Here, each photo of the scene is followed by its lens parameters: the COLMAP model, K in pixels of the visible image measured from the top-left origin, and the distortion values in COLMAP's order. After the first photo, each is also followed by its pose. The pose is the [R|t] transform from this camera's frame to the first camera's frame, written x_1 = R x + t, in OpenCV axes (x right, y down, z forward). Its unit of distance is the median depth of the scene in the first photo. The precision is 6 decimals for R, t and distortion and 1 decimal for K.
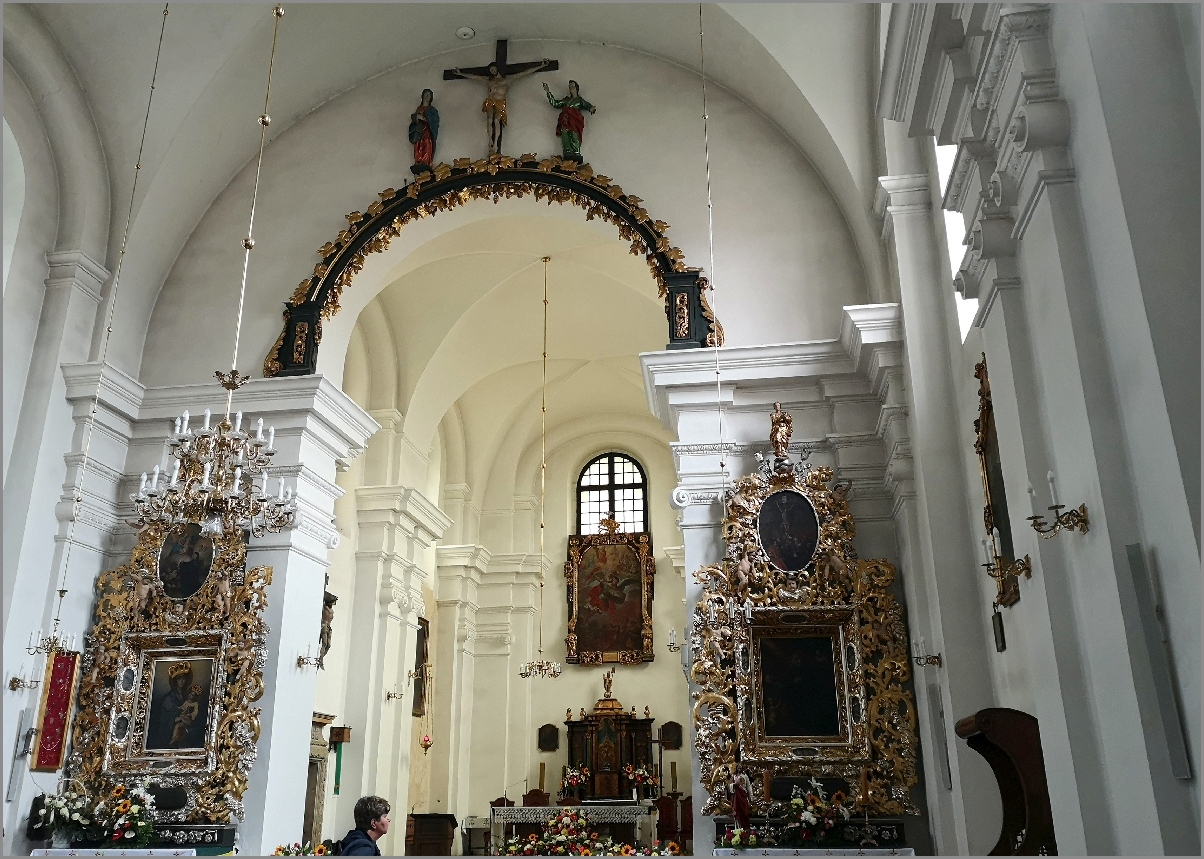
lens RADIAL K [[989.3, 0, 599.3], [0, 989.3, 423.2], [0, 0, 1]] dist [0.040524, -0.019117]
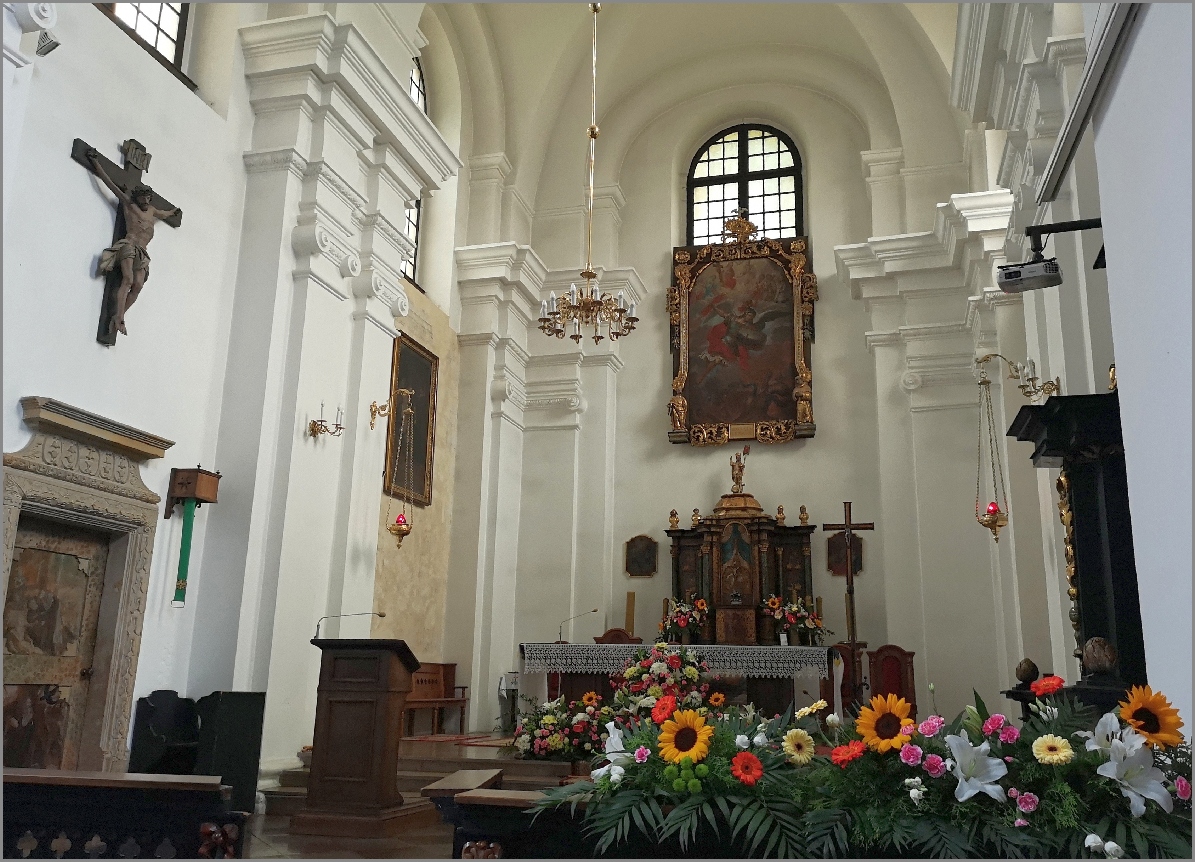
lens RADIAL K [[1013.0, 0, 596.9], [0, 1013.0, 436.9], [0, 0, 1]] dist [0.061798, -0.000304]
pose [[0.992943, 0.001242, -0.118584, -0.003200], [0.013468, 0.992295, 0.123165, 0.162857], [0.117823, -0.123893, 0.985276, 0.376530]]
